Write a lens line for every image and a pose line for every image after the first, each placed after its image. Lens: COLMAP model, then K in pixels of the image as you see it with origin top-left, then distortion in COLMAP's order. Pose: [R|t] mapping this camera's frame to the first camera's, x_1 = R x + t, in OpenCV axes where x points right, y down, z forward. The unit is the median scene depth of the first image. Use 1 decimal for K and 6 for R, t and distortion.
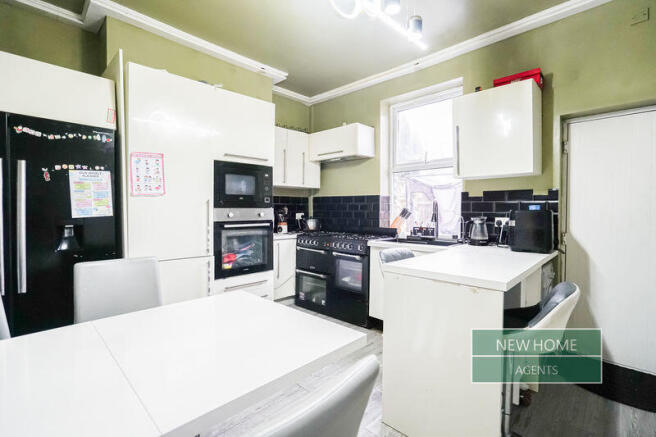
lens RADIAL K [[306.0, 0, 324.8], [0, 306.0, 217.3], [0, 0, 1]] dist [-0.016041, 0.001259]
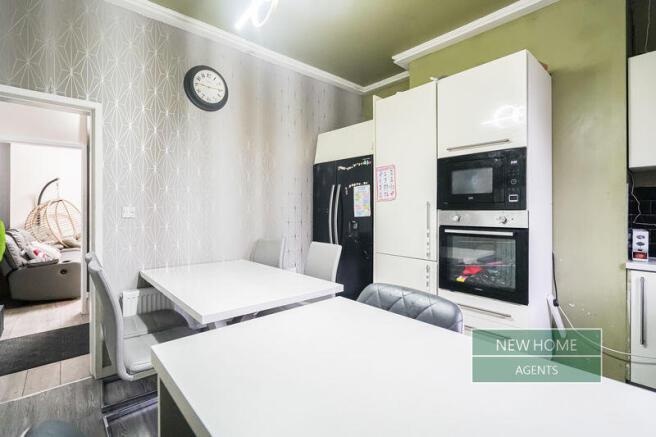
lens RADIAL K [[306.0, 0, 327.8], [0, 306.0, 214.9], [0, 0, 1]] dist [-0.016041, 0.001259]
pose [[-0.065870, 0.005528, -0.997813, 0.585460], [-0.035551, 0.999337, 0.007883, -0.011985], [0.997195, 0.035992, -0.065630, 0.730771]]
